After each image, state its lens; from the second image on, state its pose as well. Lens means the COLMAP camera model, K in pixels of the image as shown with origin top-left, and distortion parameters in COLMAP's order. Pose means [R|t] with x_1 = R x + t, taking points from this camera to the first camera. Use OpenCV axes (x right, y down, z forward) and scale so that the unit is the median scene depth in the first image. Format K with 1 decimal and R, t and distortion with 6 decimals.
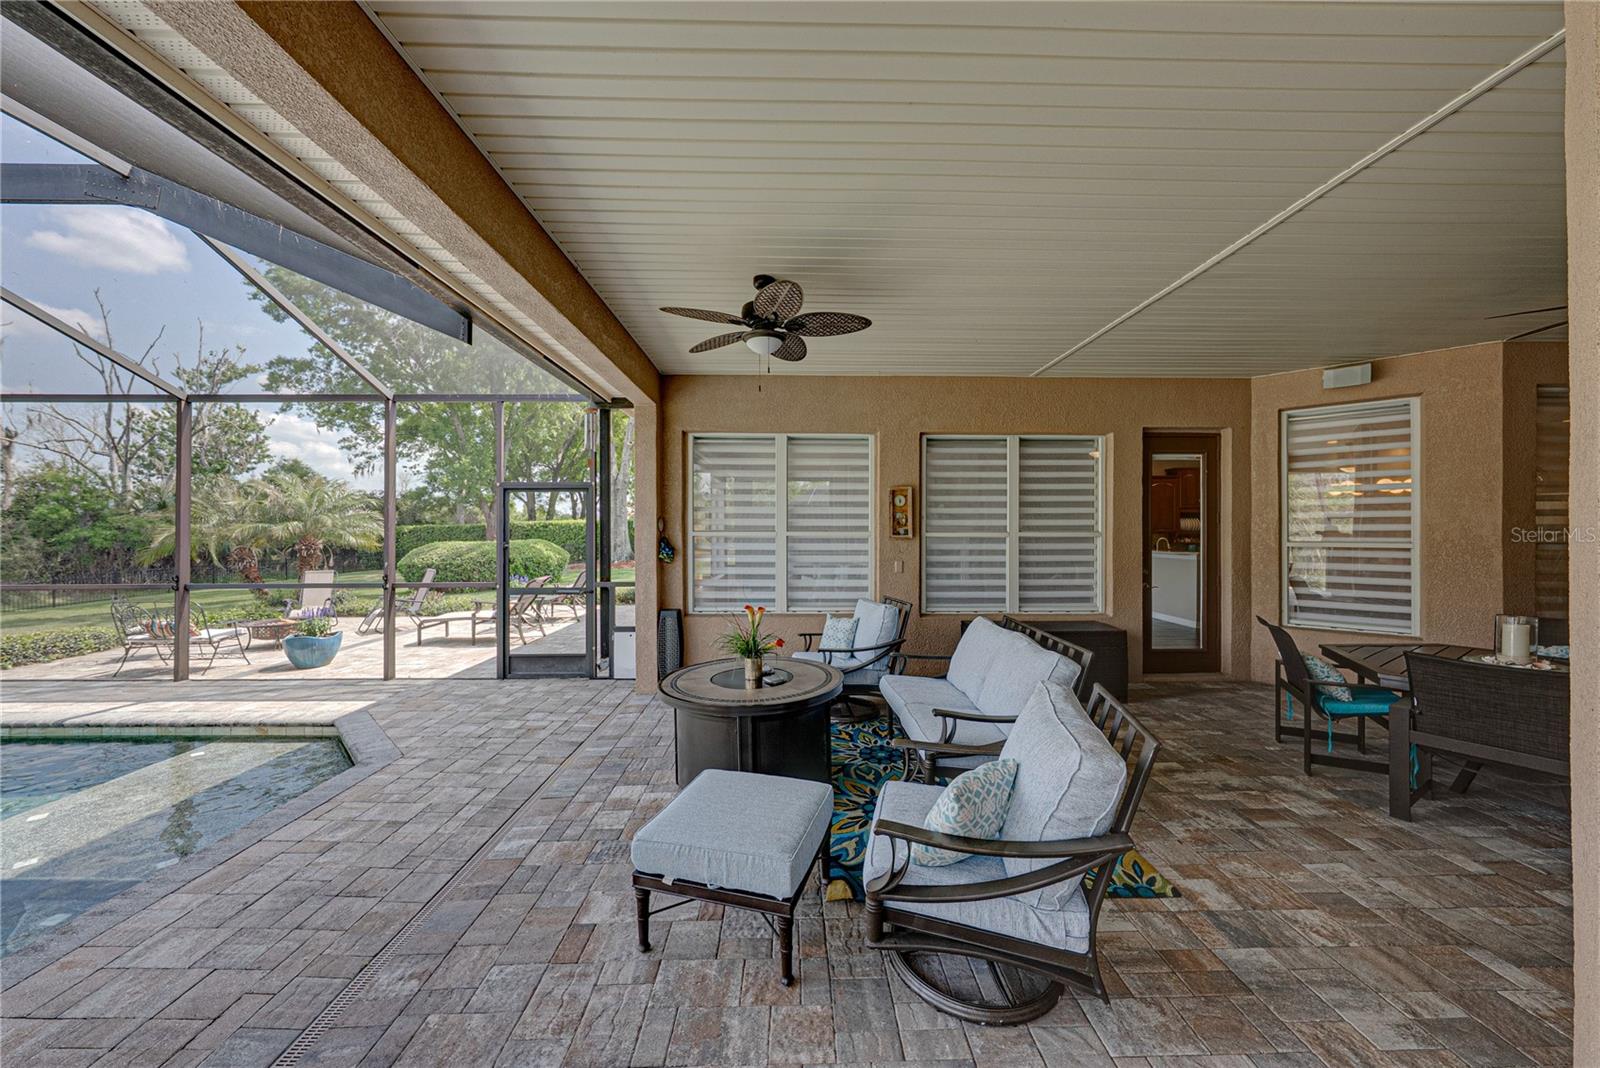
lens RADIAL K [[551.7, 0, 802.0], [0, 551.7, 527.3], [0, 0, 1]] dist [-0.004302, 0.000971]
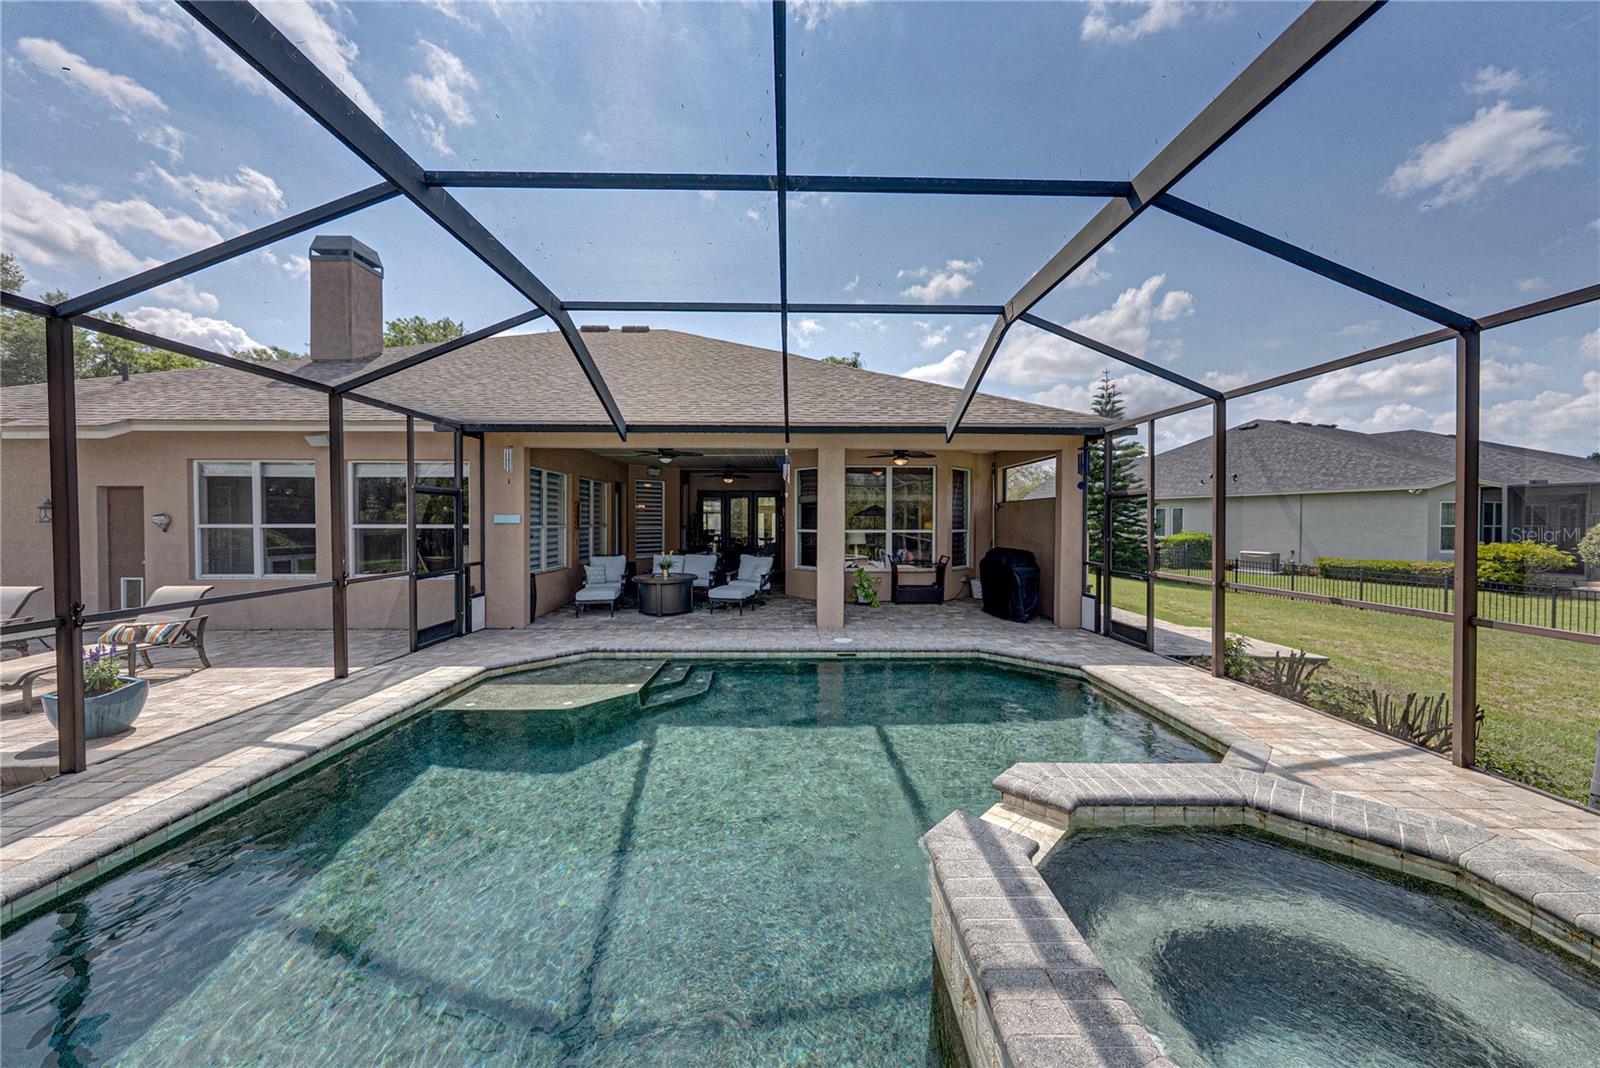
lens RADIAL K [[551.7, 0, 800.0], [0, 551.7, 520.8], [0, 0, 1]] dist [-0.004302, 0.000971]
pose [[0.003231, -0.000349, 0.999995, -1.756283], [-0.007095, 0.999975, 0.000371, -0.012040], [-0.999970, -0.007096, 0.003229, 0.174748]]
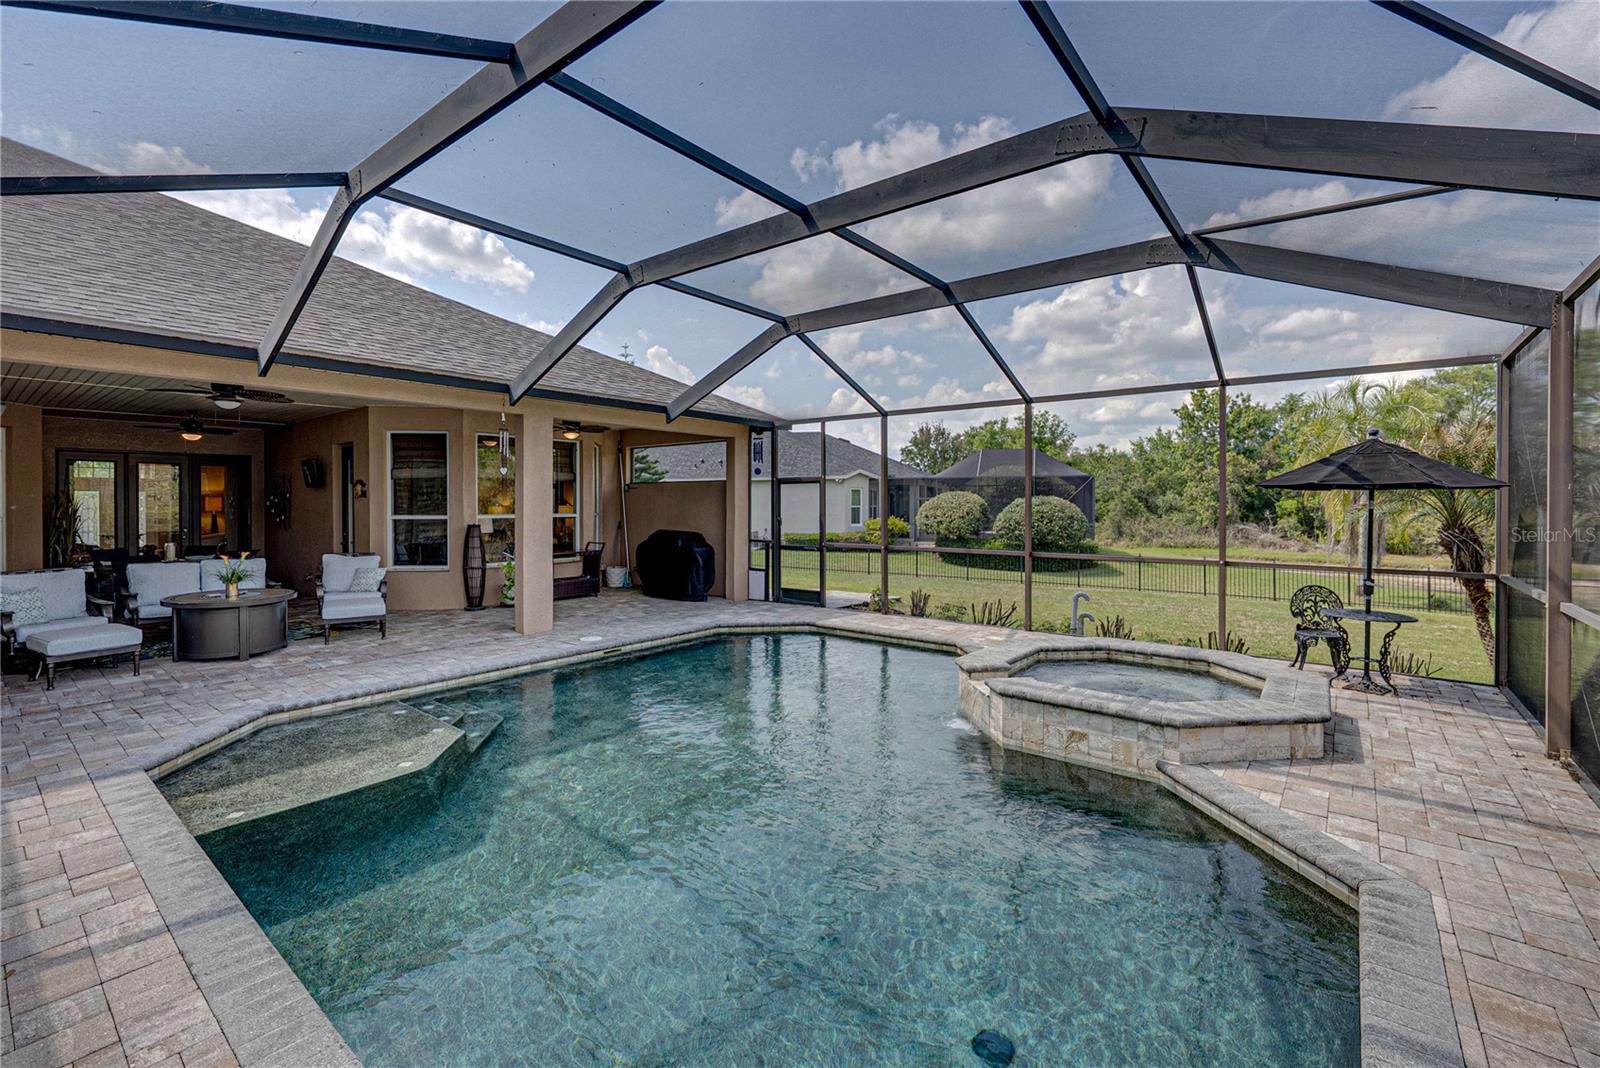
lens RADIAL K [[688.4, 0, 799.9], [0, 688.4, 507.0], [0, 0, 1]] dist [-0.000459, 0.000314]
pose [[-0.769224, -0.001586, 0.638977, -1.699814], [-0.001802, 0.999998, 0.000312, -0.005146], [-0.638977, -0.000912, -0.769225, 0.912404]]
